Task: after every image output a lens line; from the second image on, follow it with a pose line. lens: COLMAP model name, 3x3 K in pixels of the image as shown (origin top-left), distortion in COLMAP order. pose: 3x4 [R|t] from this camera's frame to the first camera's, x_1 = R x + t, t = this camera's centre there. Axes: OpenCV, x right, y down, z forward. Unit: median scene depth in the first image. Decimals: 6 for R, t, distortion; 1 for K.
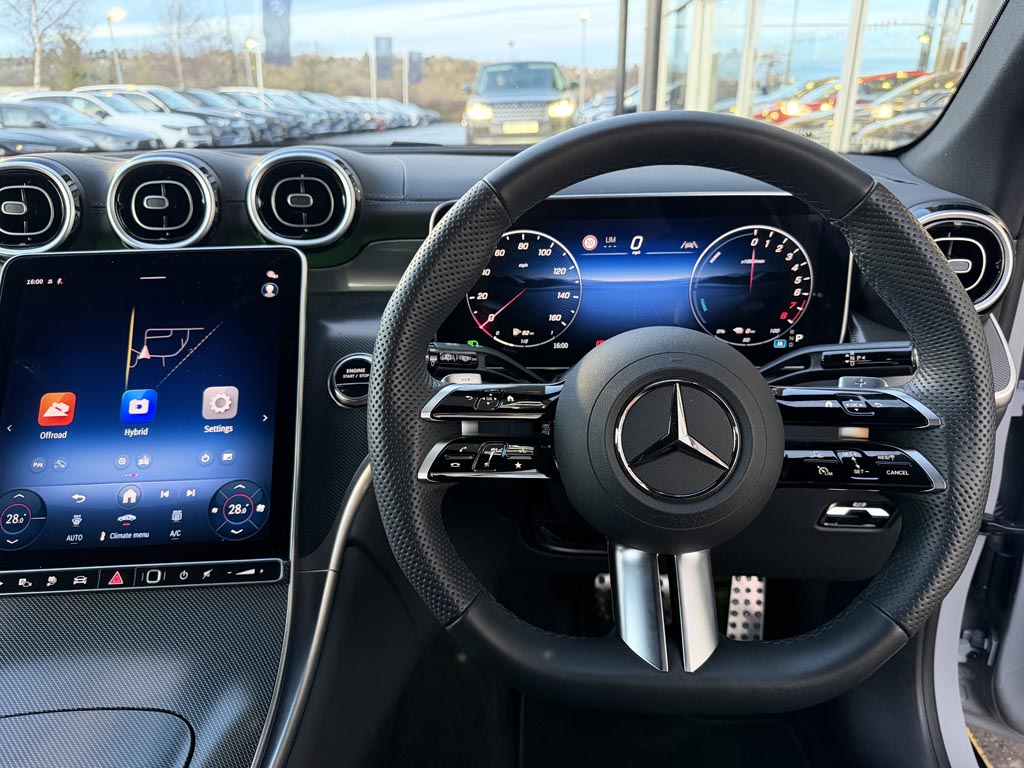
lens RADIAL K [[745.8, 0, 513.1], [0, 745.8, 372.5], [0, 0, 1]] dist [0.053505, -0.095772]
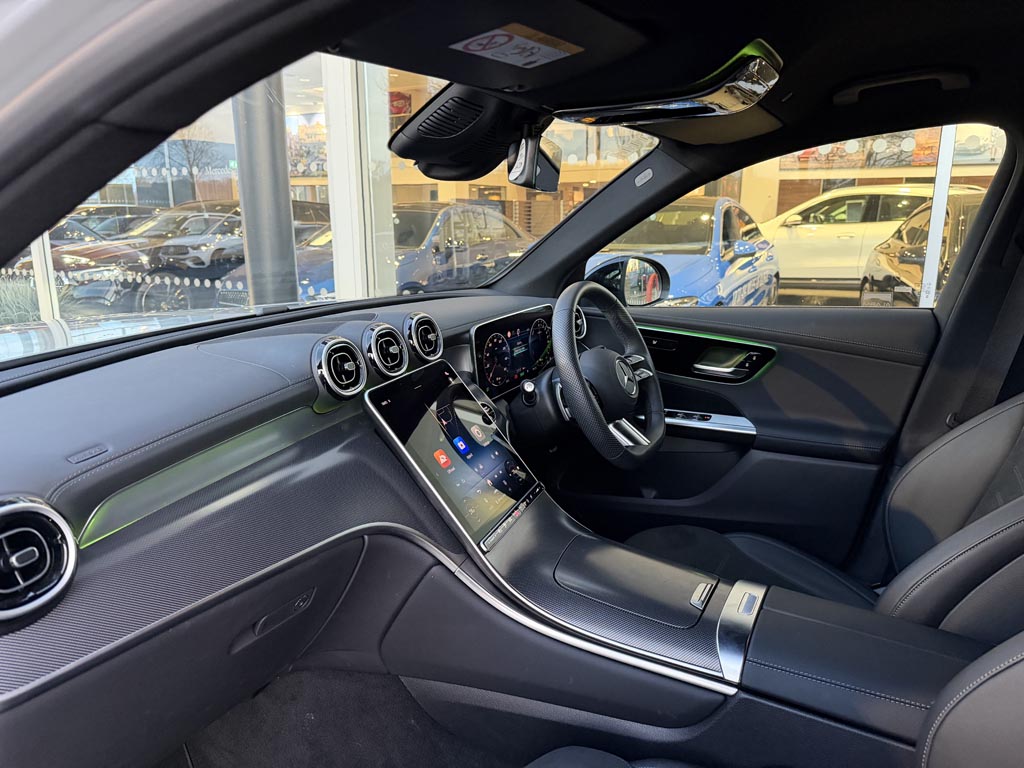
lens RADIAL K [[734.0, 0, 513.9], [0, 734.0, 377.7], [0, 0, 1]] dist [0.154483, -0.212779]
pose [[0.419603, -0.200127, 0.885371, -1.944123], [0.320464, 0.945244, 0.061783, -0.181073], [-0.849256, 0.257805, 0.460761, -0.038982]]
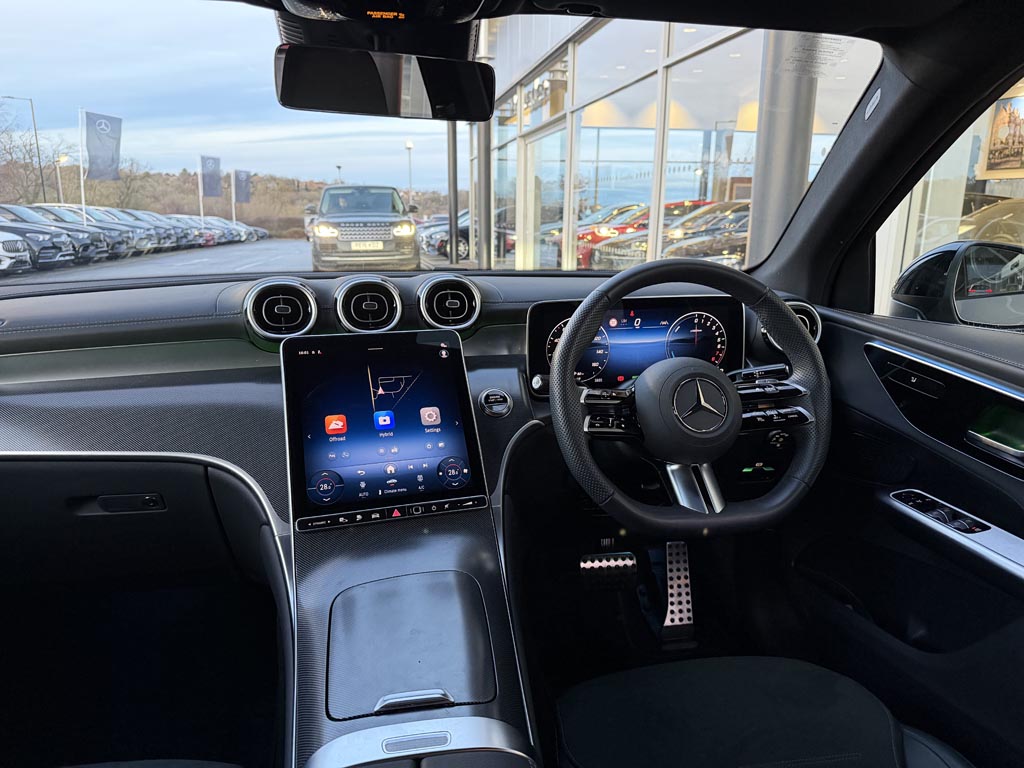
lens RADIAL K [[734.0, 0, 513.9], [0, 734.0, 377.7], [0, 0, 1]] dist [0.154483, -0.212779]
pose [[0.971950, -0.039099, 0.231914, -0.554571], [0.070396, 0.989240, -0.128249, 0.172985], [-0.224404, 0.140978, 0.964245, -0.665431]]
